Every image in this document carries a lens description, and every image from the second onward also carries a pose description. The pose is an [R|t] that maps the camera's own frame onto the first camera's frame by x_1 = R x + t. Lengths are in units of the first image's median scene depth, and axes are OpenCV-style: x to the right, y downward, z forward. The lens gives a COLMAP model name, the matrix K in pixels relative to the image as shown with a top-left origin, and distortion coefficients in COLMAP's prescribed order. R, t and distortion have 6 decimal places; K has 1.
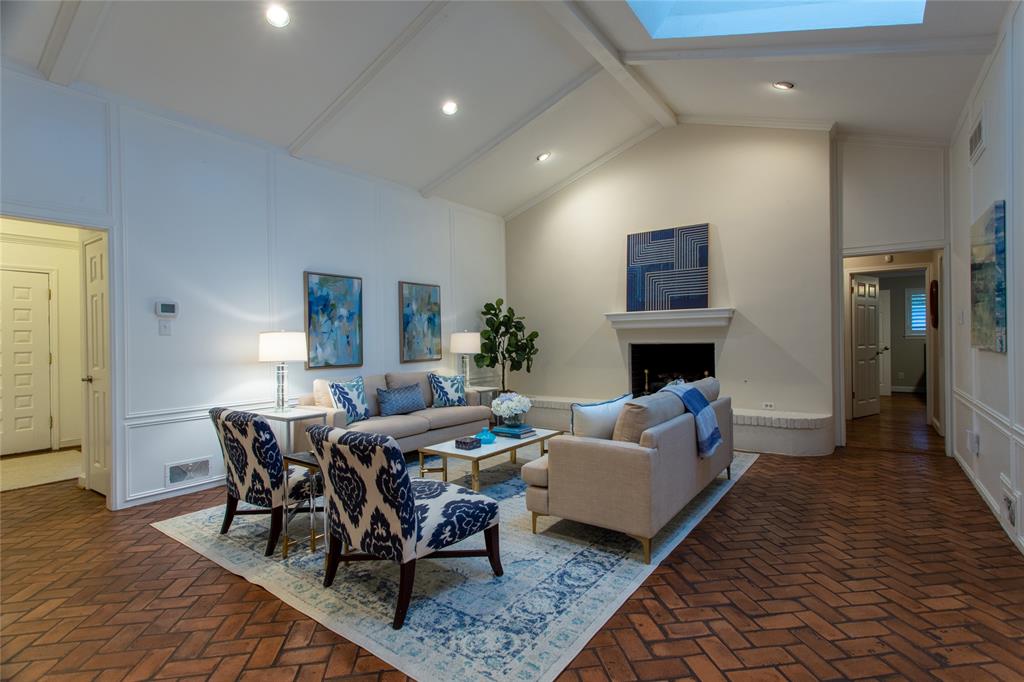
lens RADIAL K [[485.8, 0, 512.6], [0, 485.8, 341.5], [0, 0, 1]] dist [-0.000024, -0.000009]
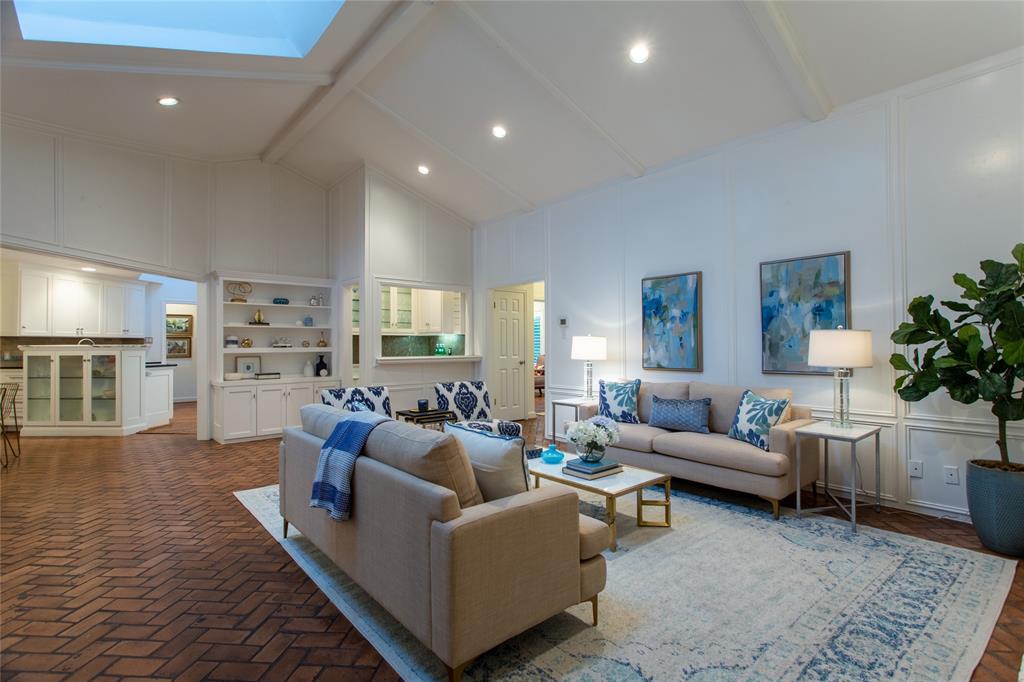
lens RADIAL K [[485.8, 0, 512.9], [0, 485.8, 338.8], [0, 0, 1]] dist [-0.000024, -0.000009]
pose [[-0.226201, 0.000937, -0.974080, 0.672200], [0.002888, 0.999996, 0.000292, -0.011119], [0.974076, -0.002747, -0.226203, 0.934481]]
